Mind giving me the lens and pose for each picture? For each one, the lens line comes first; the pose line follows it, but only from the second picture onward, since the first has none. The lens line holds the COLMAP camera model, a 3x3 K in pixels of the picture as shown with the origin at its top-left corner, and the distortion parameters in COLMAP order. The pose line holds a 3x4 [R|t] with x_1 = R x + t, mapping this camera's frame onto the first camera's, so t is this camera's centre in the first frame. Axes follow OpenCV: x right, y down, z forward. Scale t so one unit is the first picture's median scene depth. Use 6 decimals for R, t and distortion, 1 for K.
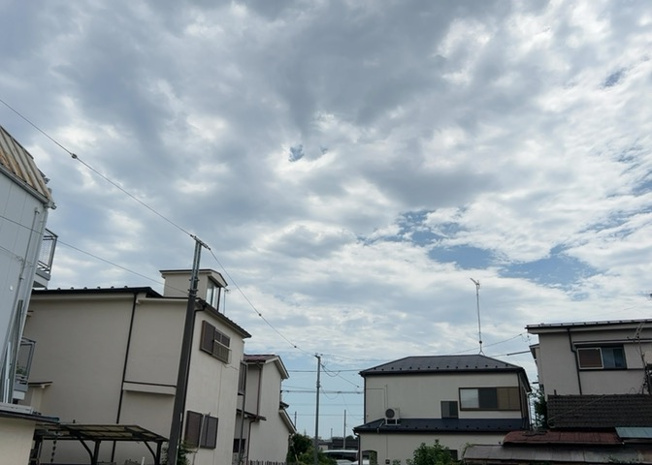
lens RADIAL K [[595.1, 0, 328.1], [0, 595.1, 235.7], [0, 0, 1]] dist [0.056535, -0.076095]
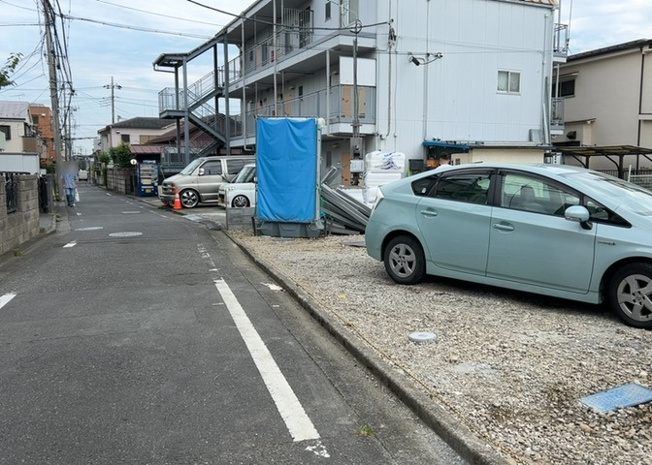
lens RADIAL K [[589.2, 0, 326.9], [0, 589.2, 237.8], [0, 0, 1]] dist [0.130766, -0.275756]
pose [[0.521796, 0.071771, -0.850046, 0.387292], [0.320511, 0.906956, 0.273320, -0.086173], [0.790570, -0.415067, 0.450242, -0.252708]]
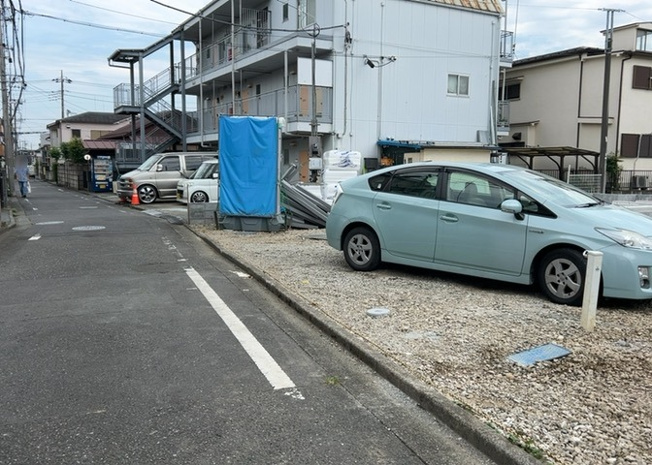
lens RADIAL K [[592.4, 0, 326.0], [0, 592.4, 232.5], [0, 0, 1]] dist [0.103646, -0.196647]
pose [[0.583935, 0.067380, -0.808999, 0.410468], [0.298966, 0.908660, 0.291474, -0.092546], [0.754744, -0.412065, 0.510454, -0.272761]]
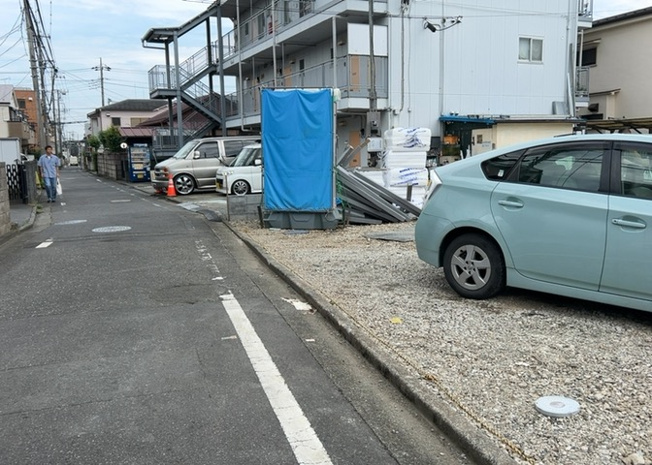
lens RADIAL K [[592.4, 0, 326.0], [0, 592.4, 232.5], [0, 0, 1]] dist [0.103646, -0.196647]
pose [[0.527112, 0.080521, -0.845973, 0.309150], [0.337129, 0.893996, 0.295152, -0.078309], [0.780062, -0.440780, 0.444090, -0.228298]]
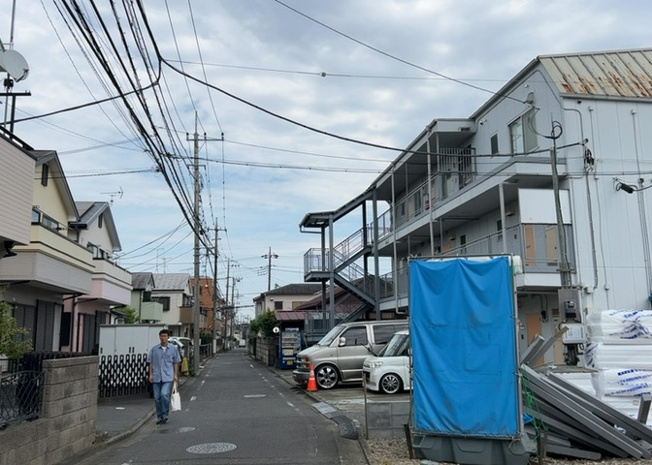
lens RADIAL K [[589.2, 0, 326.9], [0, 589.2, 237.8], [0, 0, 1]] dist [0.130766, -0.275756]
pose [[0.286448, -0.185362, -0.939994, 0.186396], [0.367500, 0.927319, -0.070873, -0.062398], [0.884812, -0.325146, 0.333749, -0.161845]]
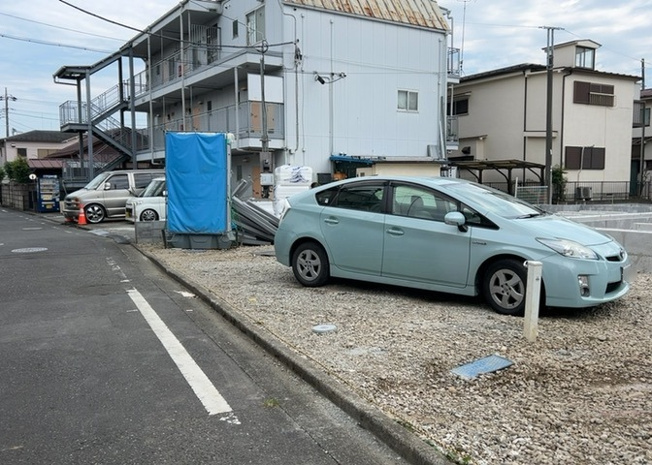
lens RADIAL K [[592.4, 0, 326.0], [0, 592.4, 232.5], [0, 0, 1]] dist [0.103646, -0.196647]
pose [[0.640318, 0.033075, -0.767397, 0.410837], [0.298853, 0.909624, 0.288568, -0.089338], [0.707587, -0.414114, 0.572564, -0.265727]]
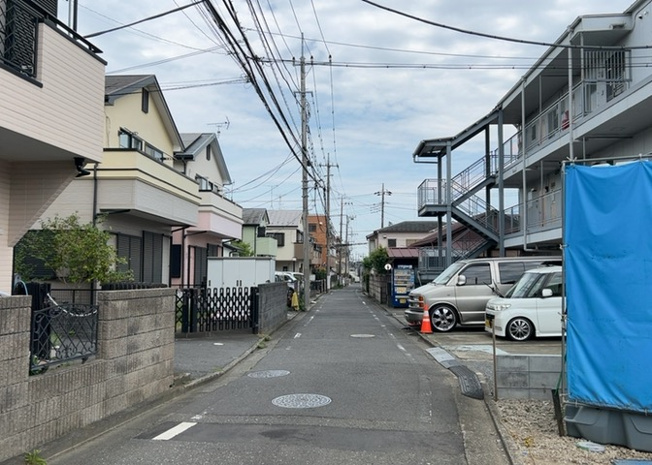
lens RADIAL K [[589.2, 0, 326.9], [0, 589.2, 237.8], [0, 0, 1]] dist [0.130766, -0.275756]
pose [[0.097912, -0.086827, -0.991400, 0.103846], [0.359536, 0.931991, -0.046115, -0.053142], [0.927980, -0.351929, 0.122470, -0.139563]]
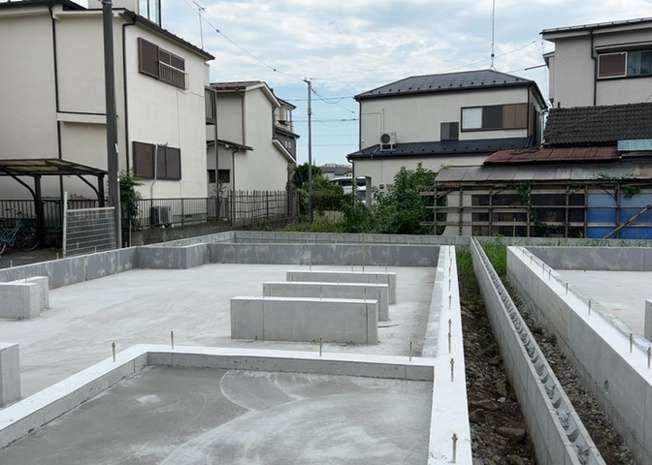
lens RADIAL K [[595.1, 0, 328.1], [0, 595.1, 235.7], [0, 0, 1]] dist [0.056535, -0.076095]
pose [[0.997608, -0.028077, -0.063167, 0.087897], [0.052372, 0.903420, 0.425546, 0.041699], [0.045118, -0.427836, 0.902730, 0.111819]]
